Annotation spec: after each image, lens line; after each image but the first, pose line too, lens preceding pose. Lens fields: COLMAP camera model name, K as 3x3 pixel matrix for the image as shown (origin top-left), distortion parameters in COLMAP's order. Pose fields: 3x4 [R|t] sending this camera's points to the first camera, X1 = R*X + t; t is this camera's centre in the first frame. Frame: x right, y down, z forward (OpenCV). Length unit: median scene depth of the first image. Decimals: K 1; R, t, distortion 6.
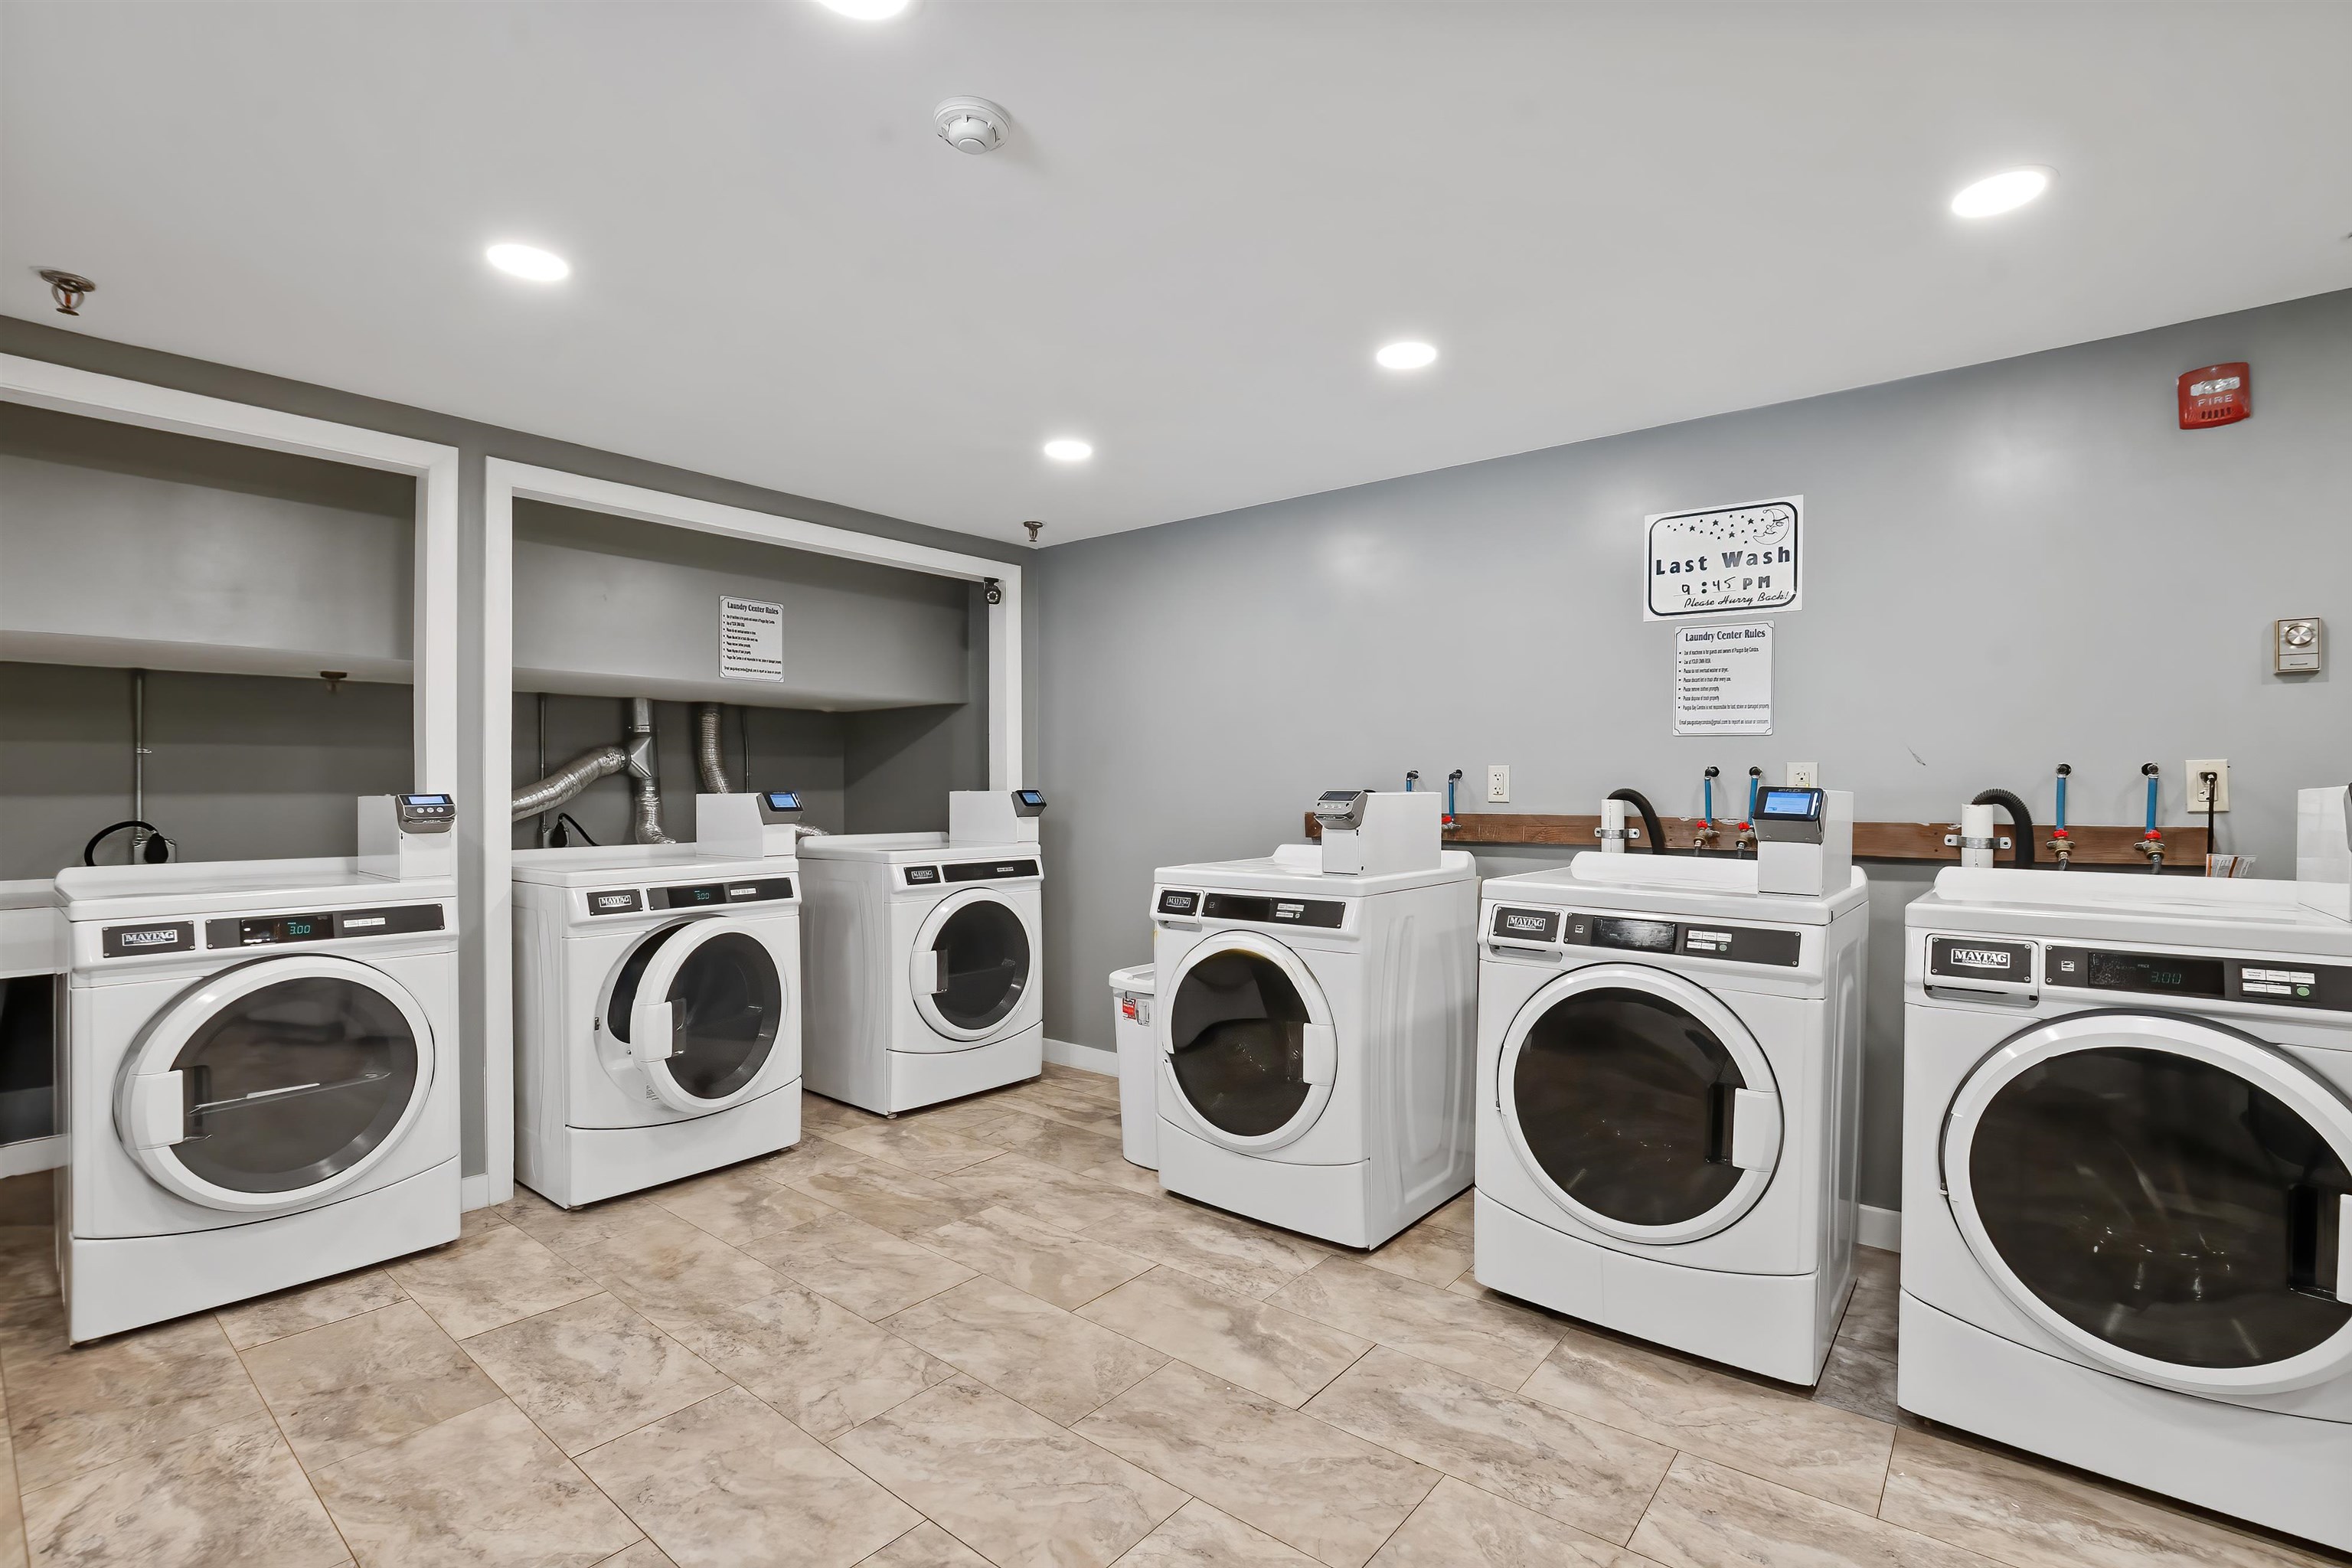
lens RADIAL K [[1062.8, 0, 1223.3], [0, 1062.8, 786.8], [0, 0, 1]] dist [-0.030374, 0.005282]
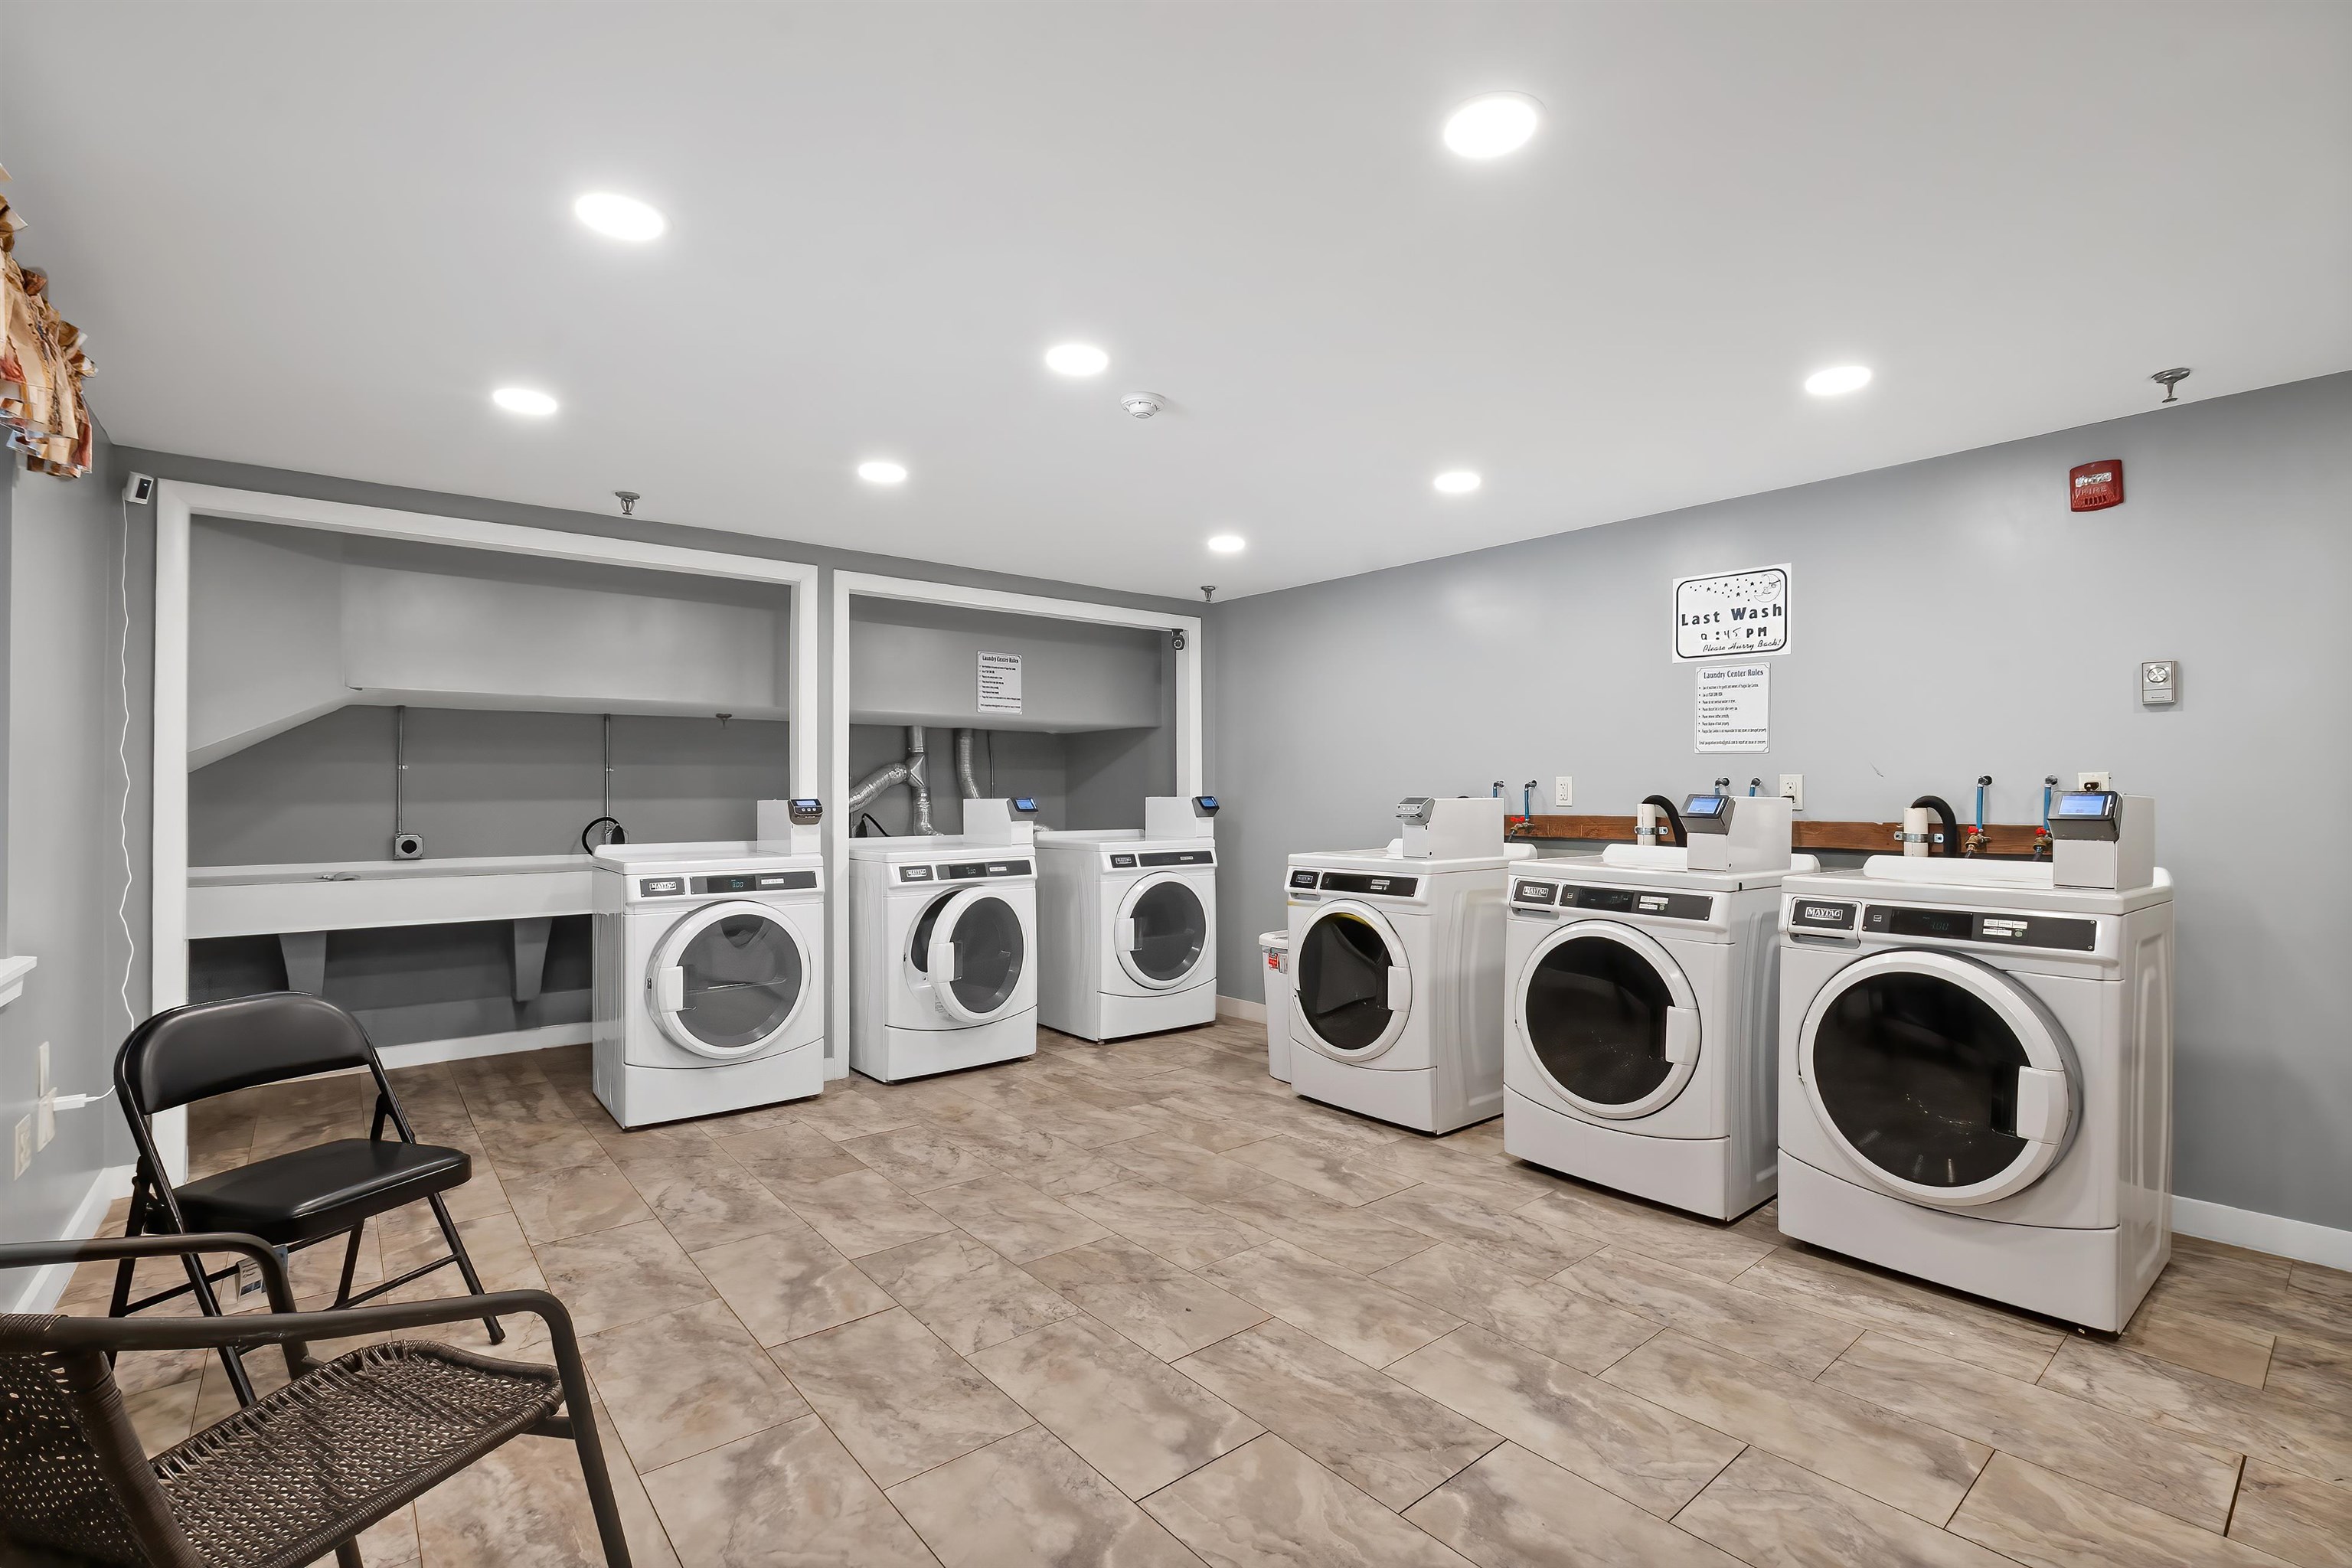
lens RADIAL K [[1062.8, 0, 1223.3], [0, 1062.8, 786.8], [0, 0, 1]] dist [-0.030374, 0.005282]
pose [[0.981598, -0.001559, -0.190954, 0.121280], [0.000496, 0.999984, -0.005614, -0.001635], [0.190960, 0.005416, 0.981583, -0.368343]]
